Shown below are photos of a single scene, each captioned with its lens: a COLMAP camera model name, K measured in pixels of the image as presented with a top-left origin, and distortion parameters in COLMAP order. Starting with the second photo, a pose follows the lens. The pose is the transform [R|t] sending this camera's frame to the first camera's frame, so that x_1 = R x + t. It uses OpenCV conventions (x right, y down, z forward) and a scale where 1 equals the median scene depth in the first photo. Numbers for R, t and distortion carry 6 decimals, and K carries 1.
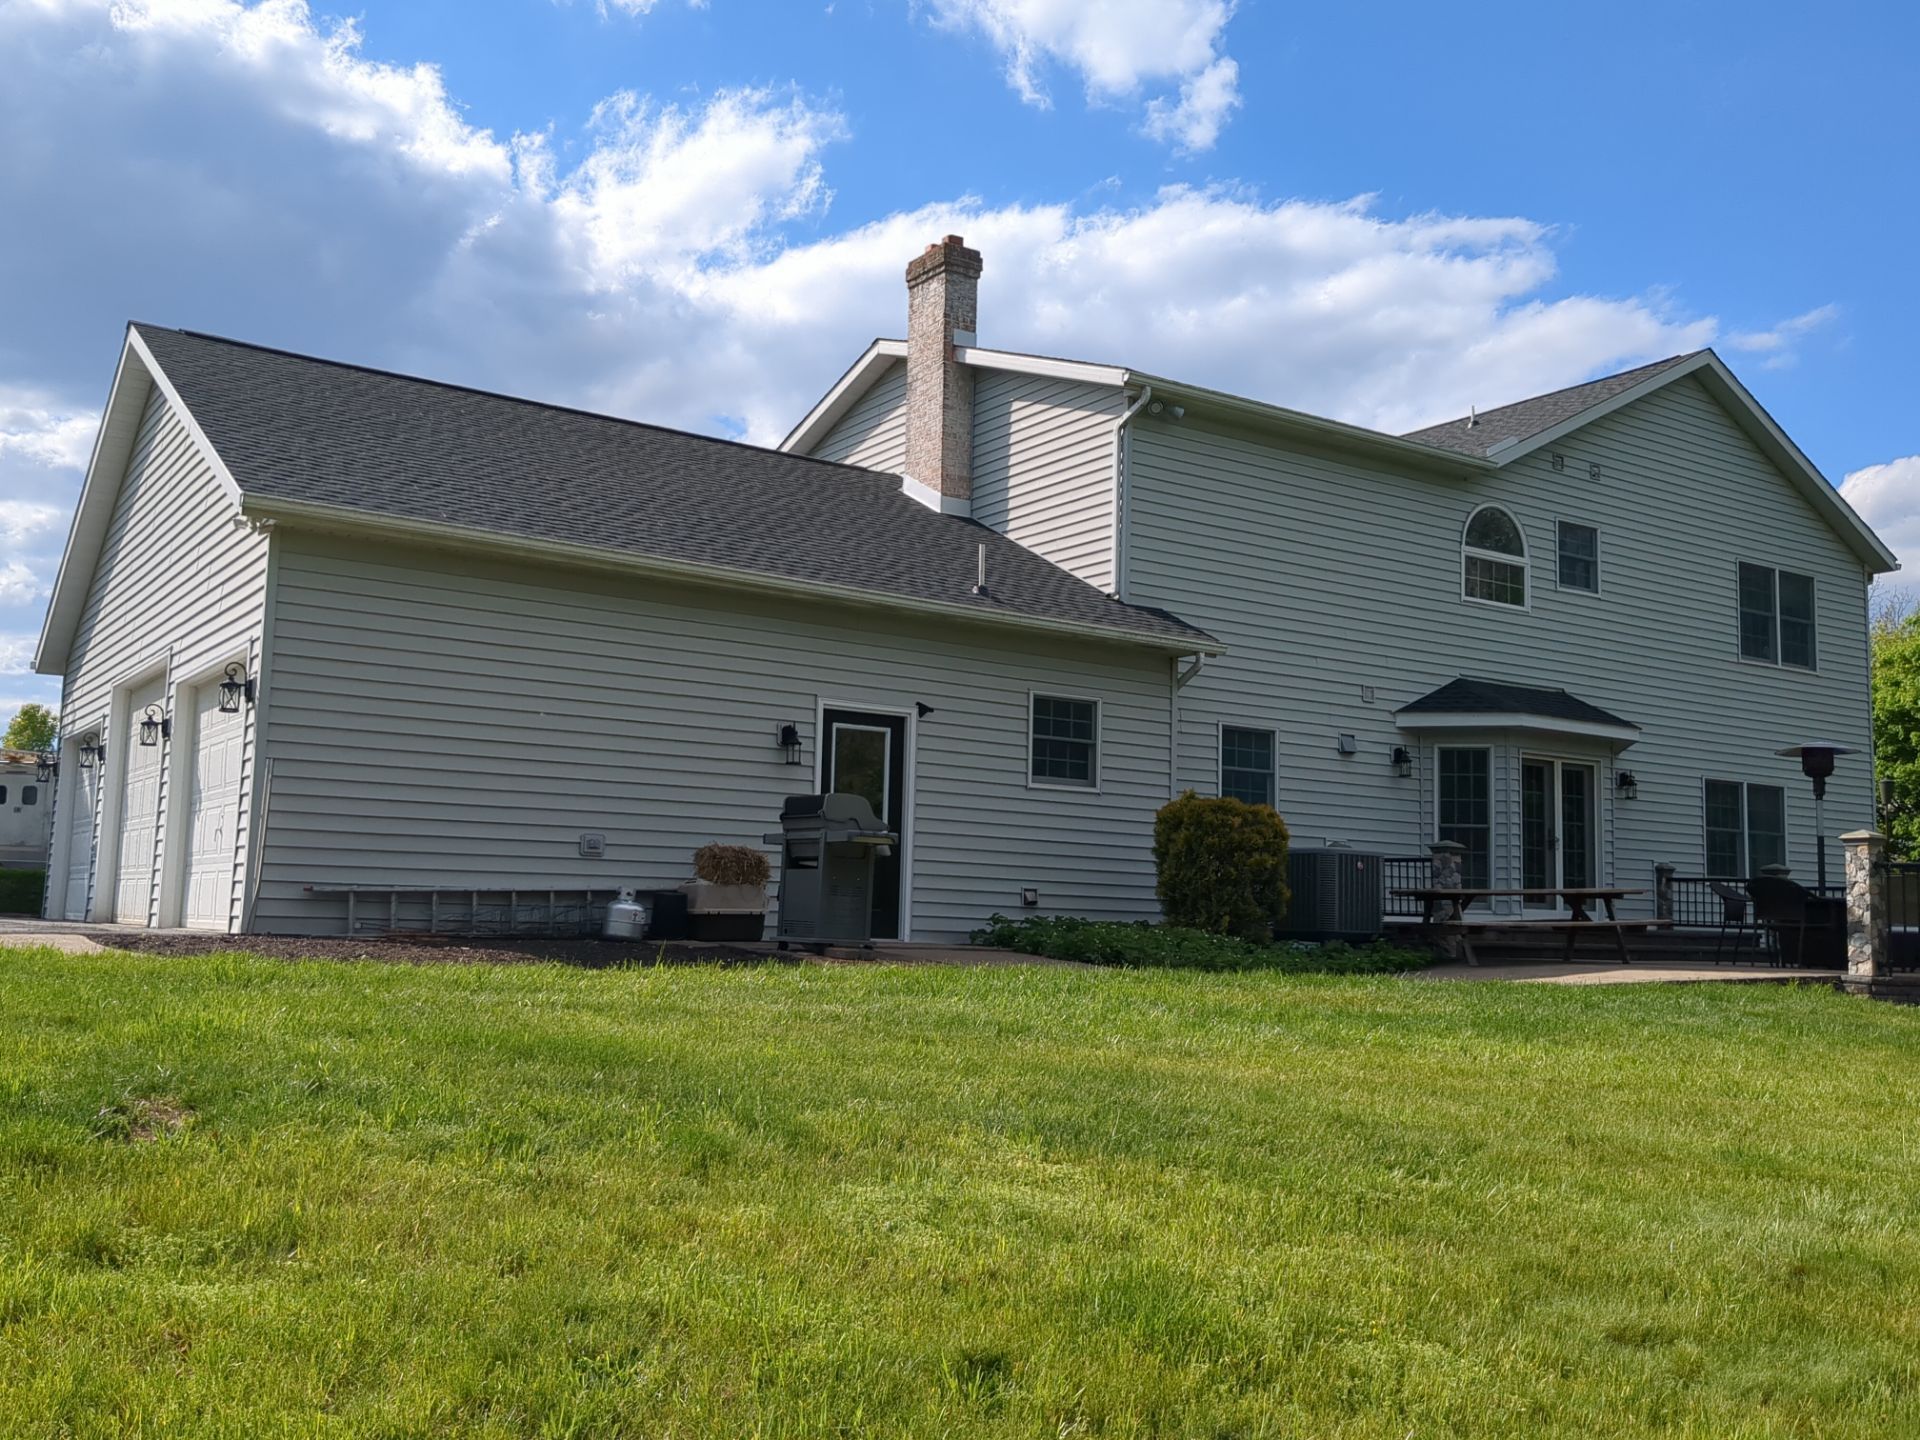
lens RADIAL K [[1763.7, 0, 960.0], [0, 1763.7, 720.0], [0, 0, 1]] dist [0.024765, -0.020159]
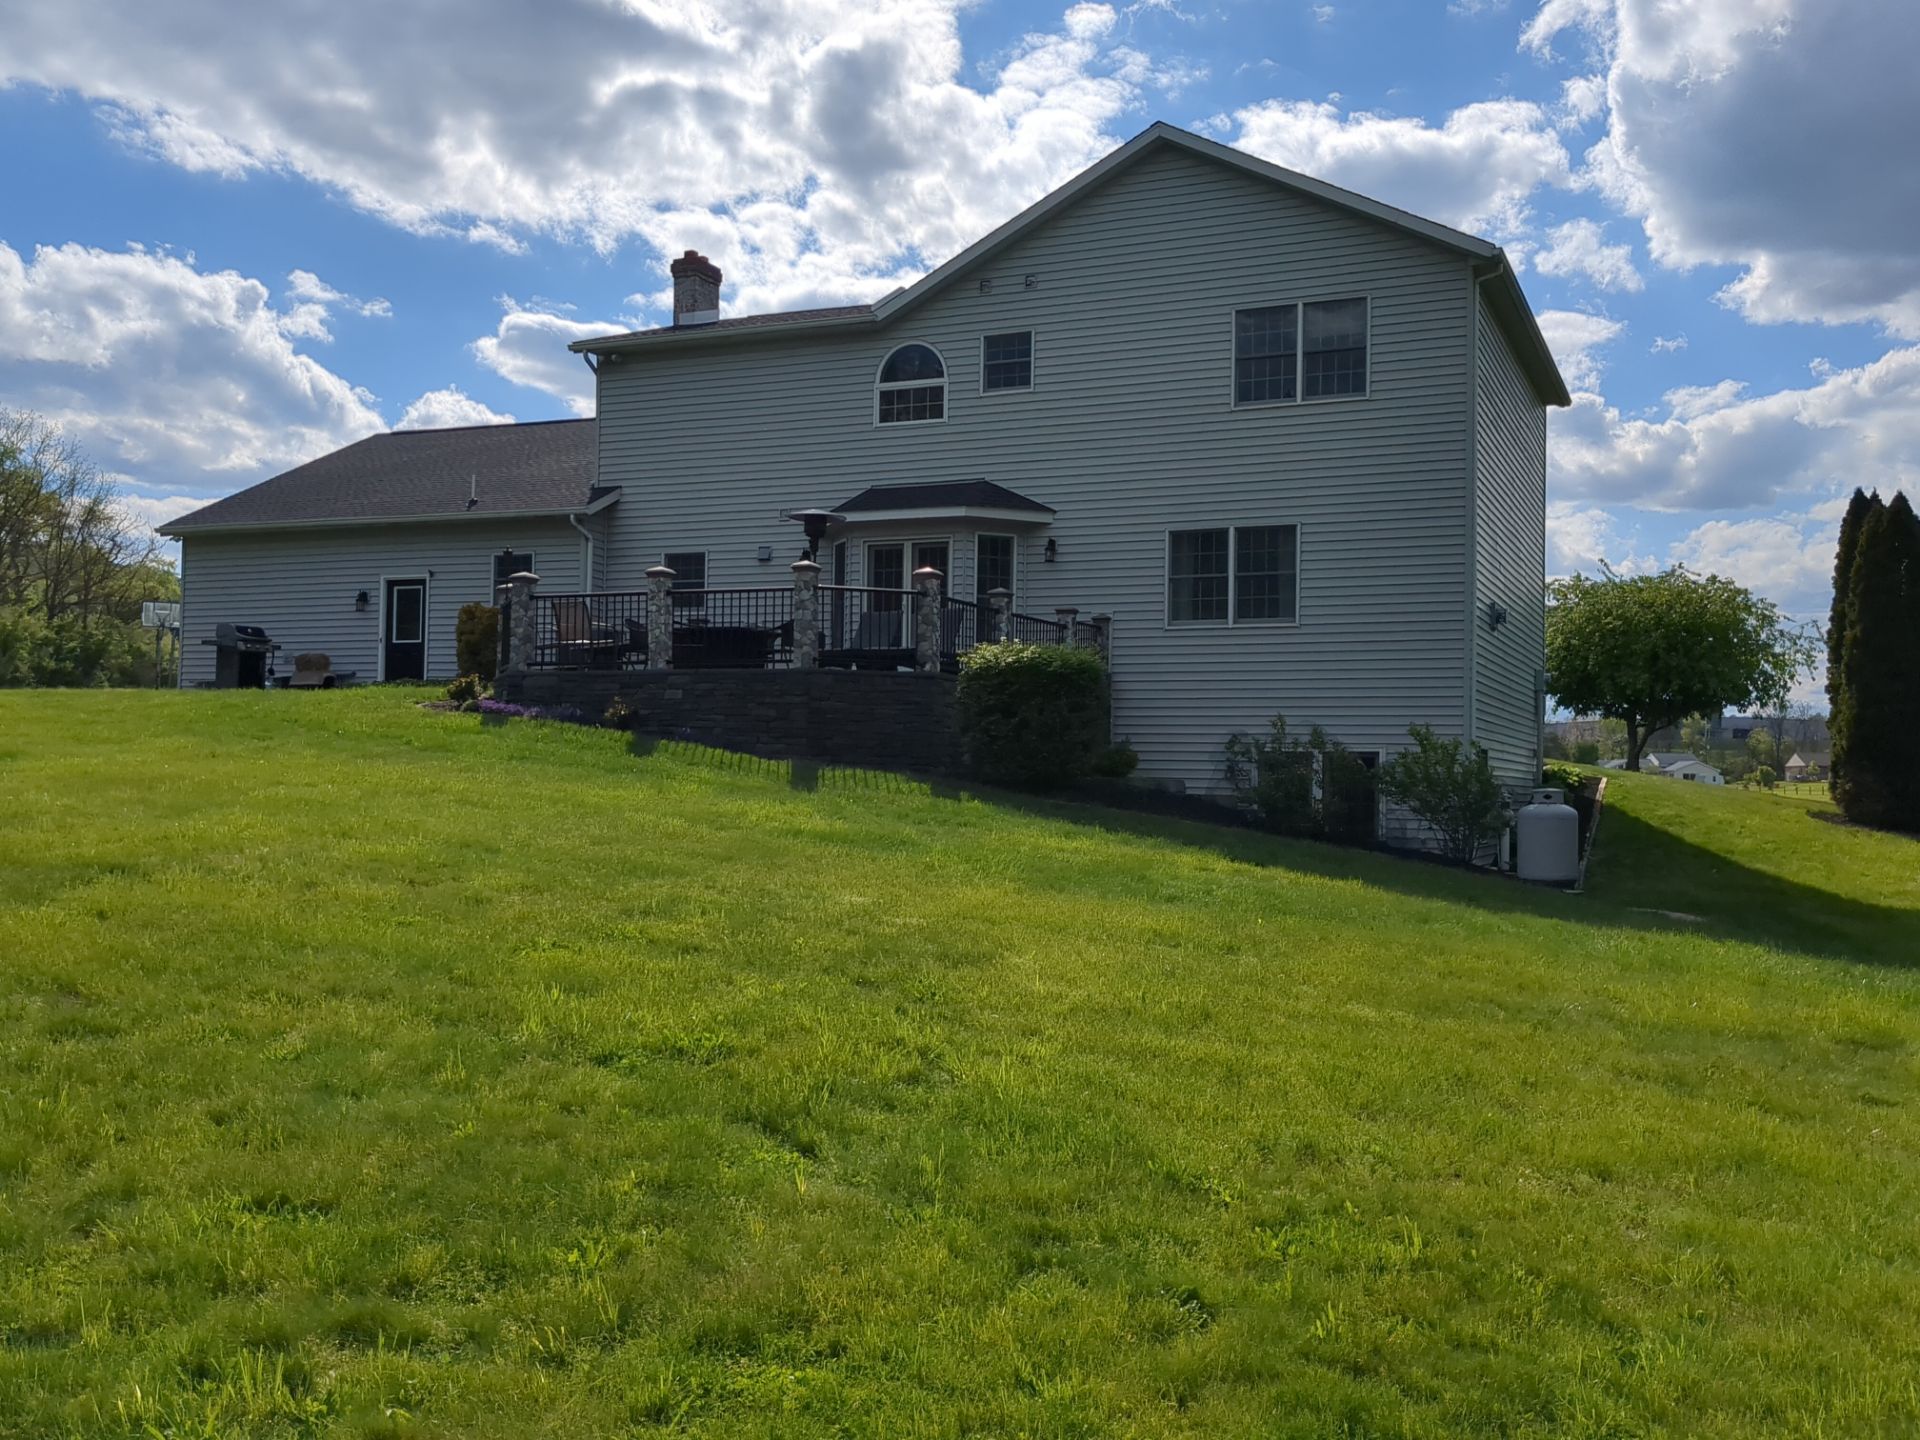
lens RADIAL K [[1763.7, 0, 960.0], [0, 1763.7, 720.0], [0, 0, 1]] dist [0.024765, -0.020159]
pose [[0.526396, -0.049940, -0.848772, 1.350149], [0.089232, 0.996006, -0.003263, 0.148737], [0.845544, -0.074020, 0.528750, 0.348849]]
